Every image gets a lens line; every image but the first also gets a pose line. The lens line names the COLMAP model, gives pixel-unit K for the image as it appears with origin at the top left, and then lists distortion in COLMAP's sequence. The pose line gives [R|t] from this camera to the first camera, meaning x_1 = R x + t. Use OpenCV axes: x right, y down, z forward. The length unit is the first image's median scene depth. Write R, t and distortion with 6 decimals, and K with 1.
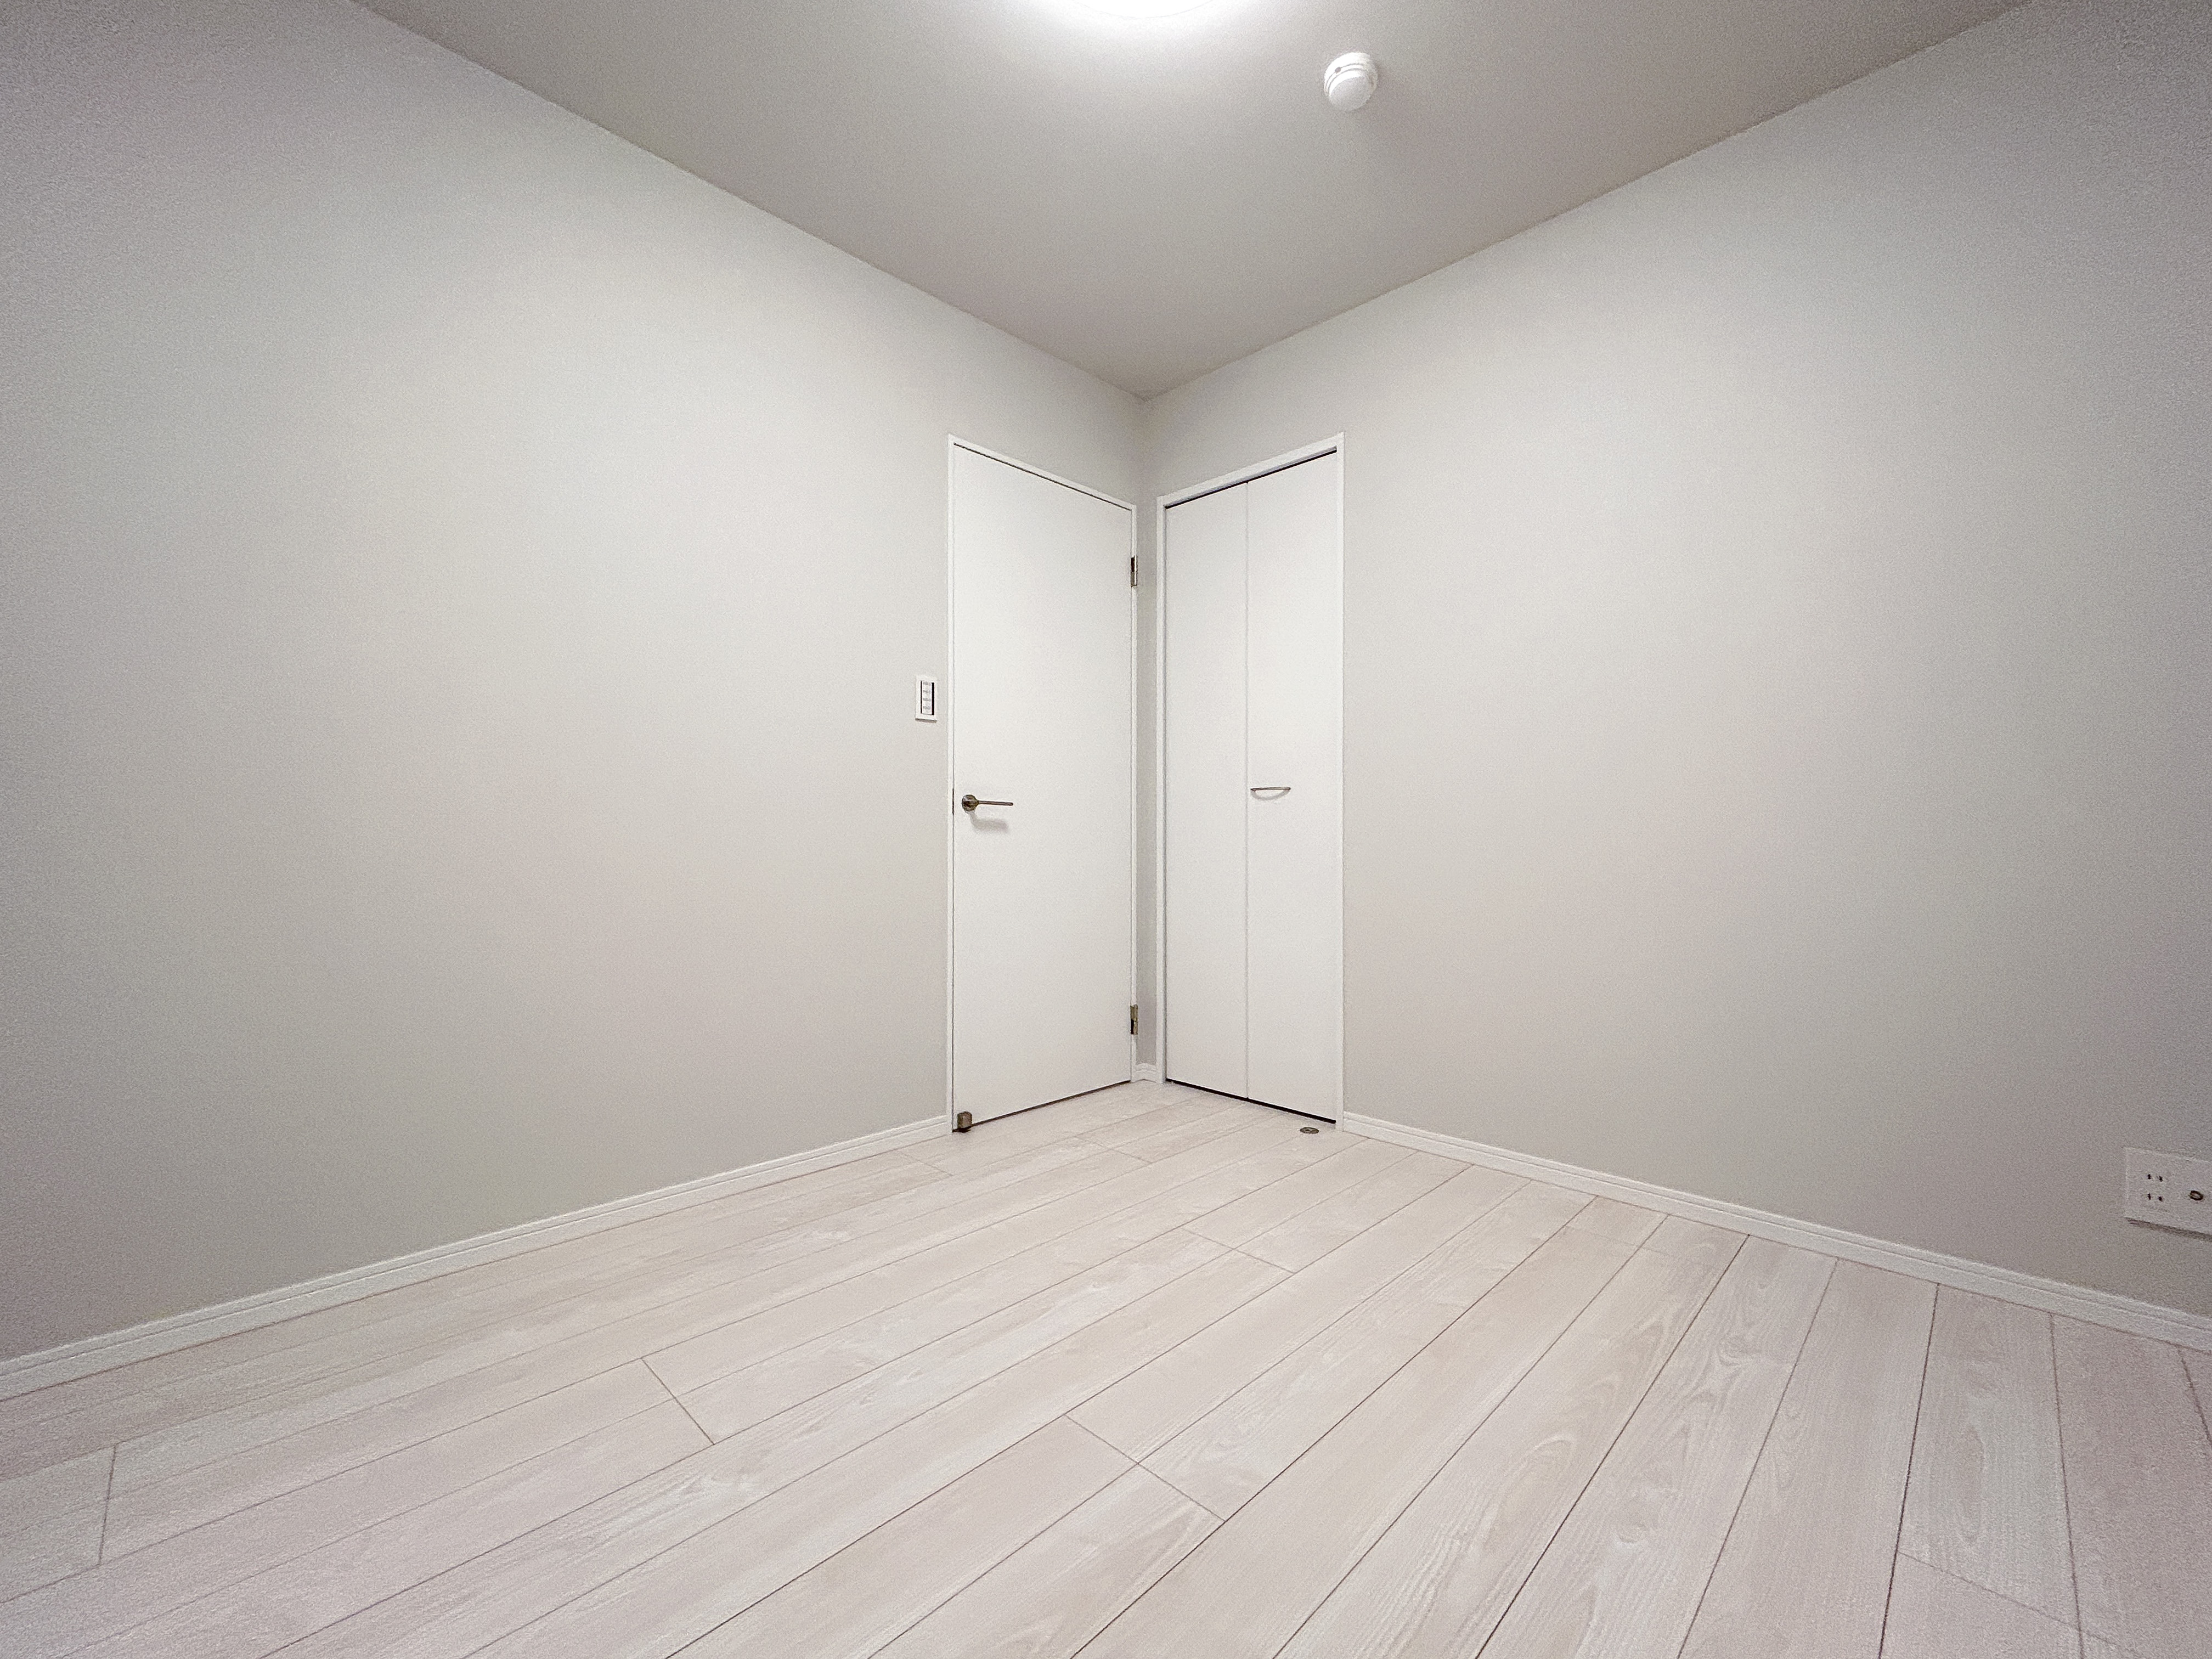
lens RADIAL K [[903.4, 0, 1111.5], [0, 903.4, 832.7], [0, 0, 1]] dist [-0.004802, 0.000081]
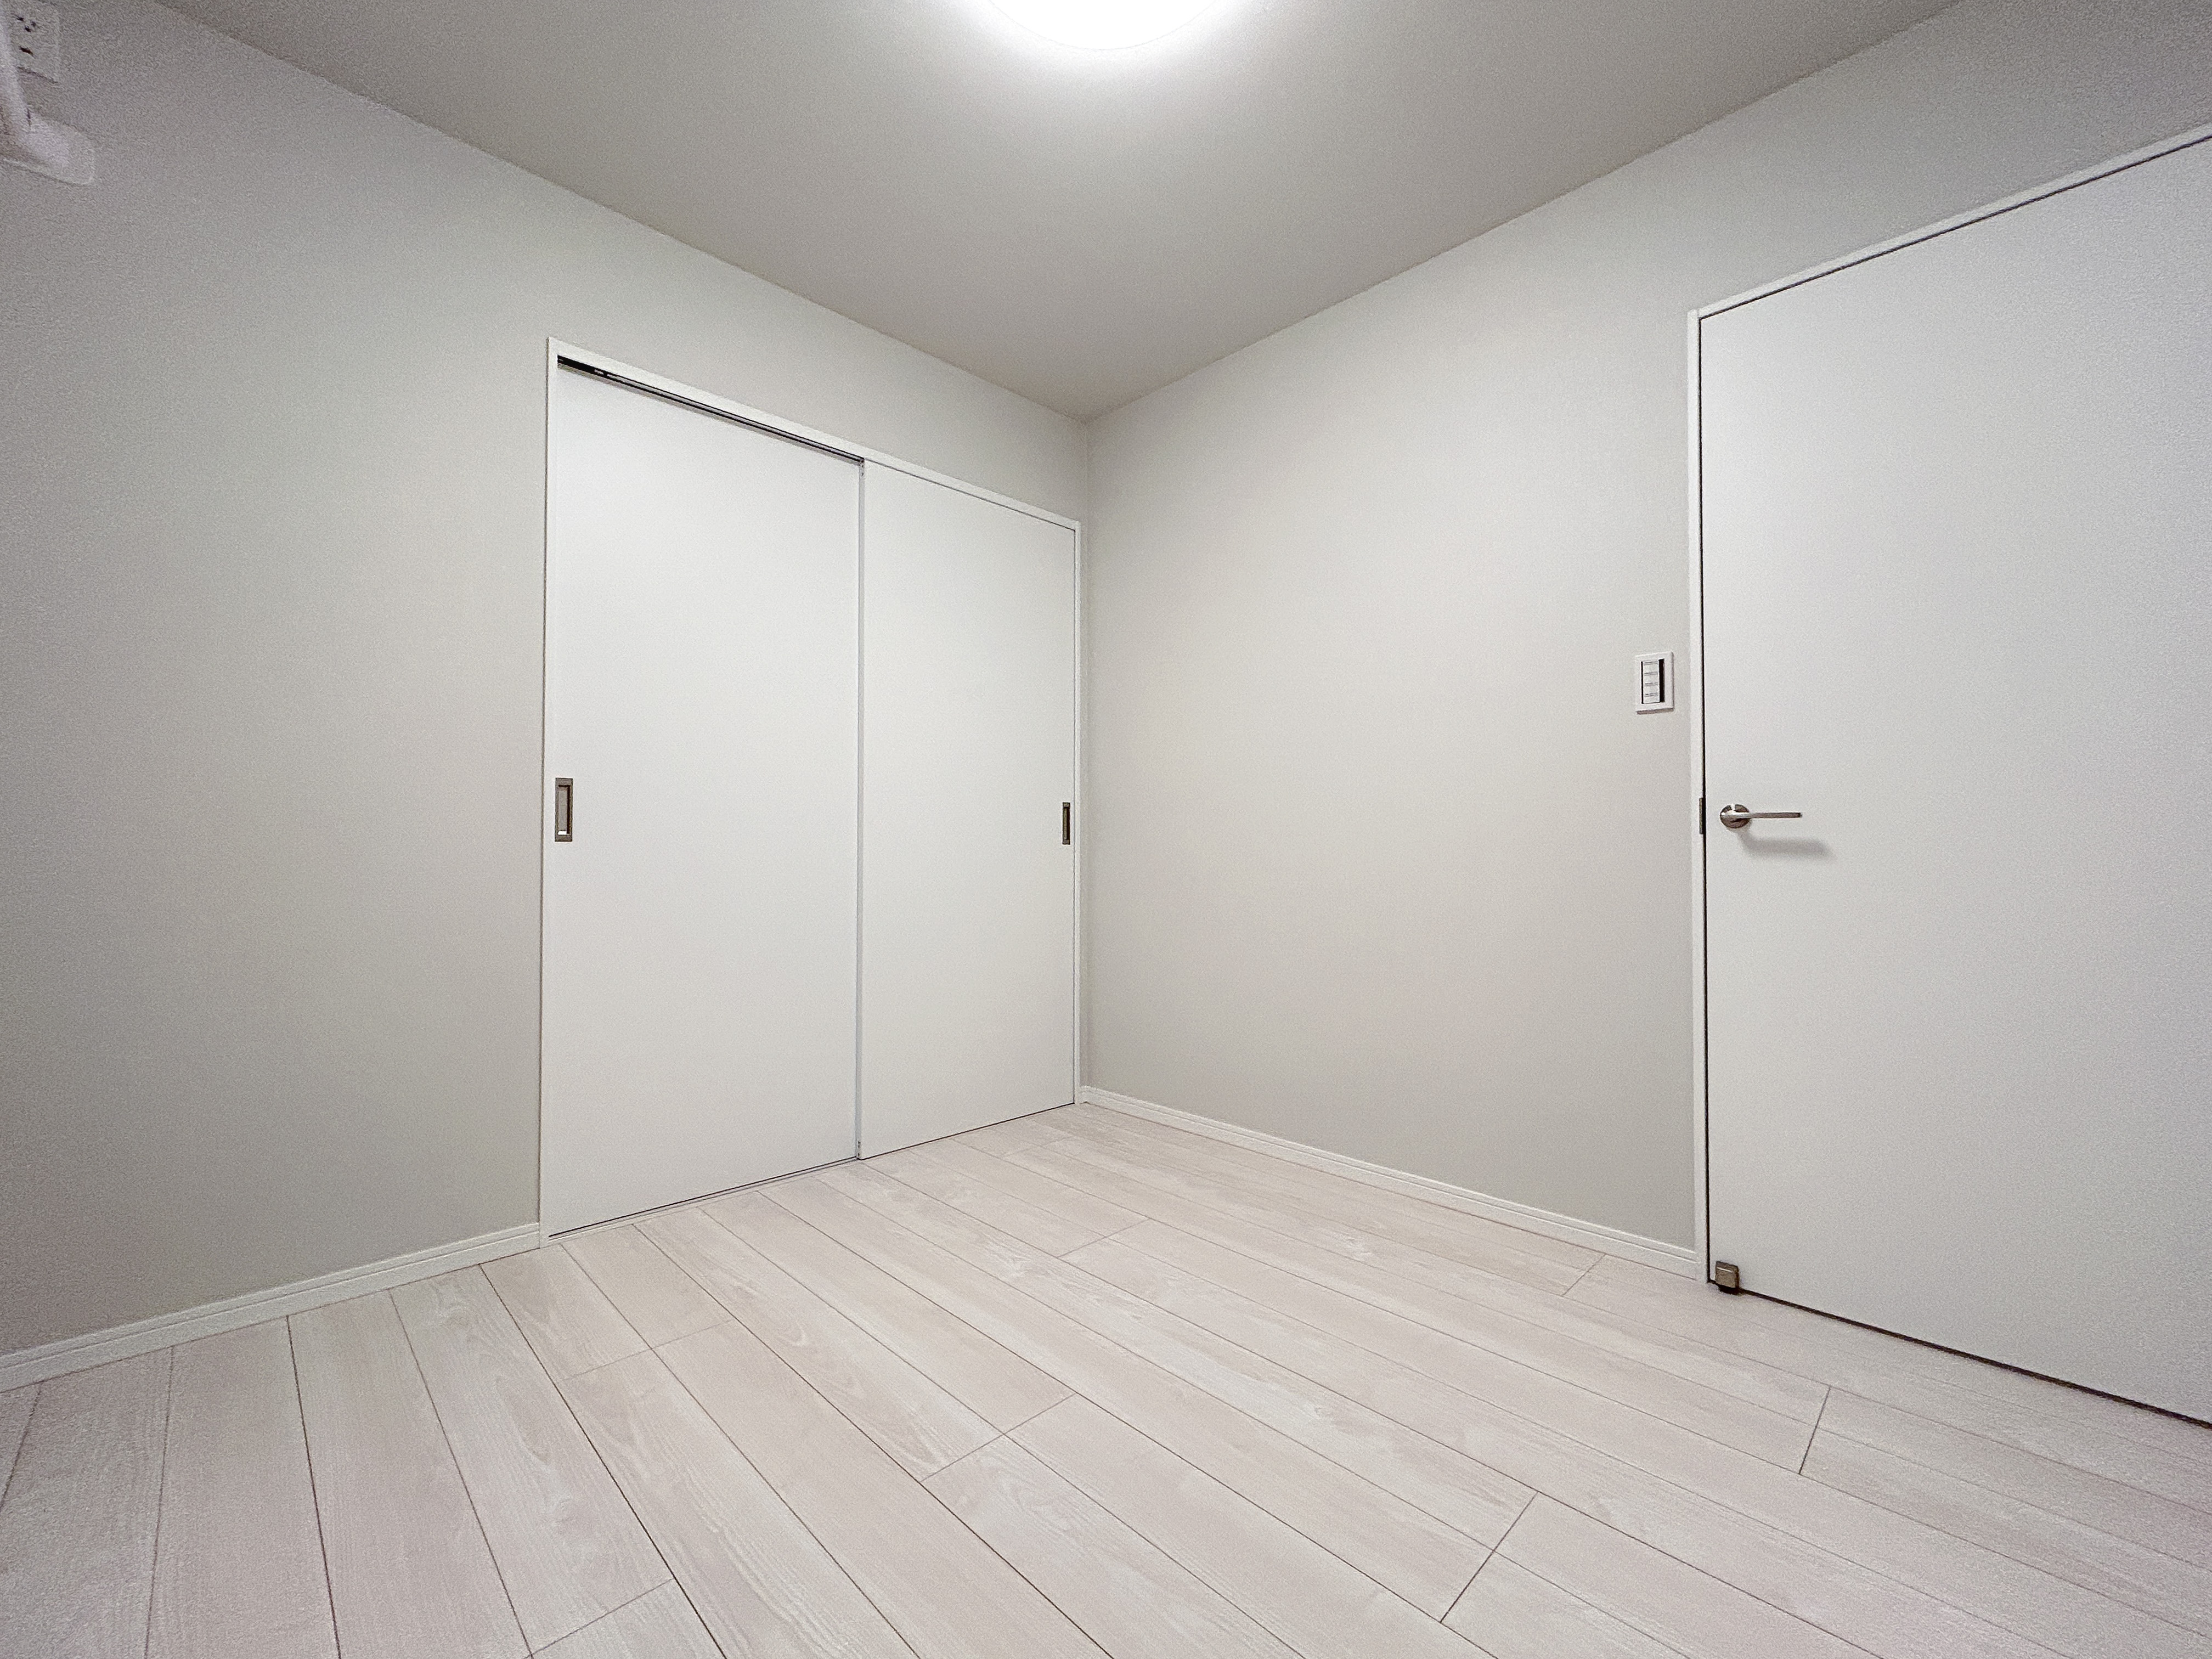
lens RADIAL K [[903.4, 0, 1111.5], [0, 903.4, 832.7], [0, 0, 1]] dist [-0.004802, 0.000081]
pose [[-0.003412, -0.019399, -0.999806, 0.557907], [-0.002533, 0.999809, -0.019391, -0.006256], [0.999991, 0.002467, -0.003460, 0.553391]]
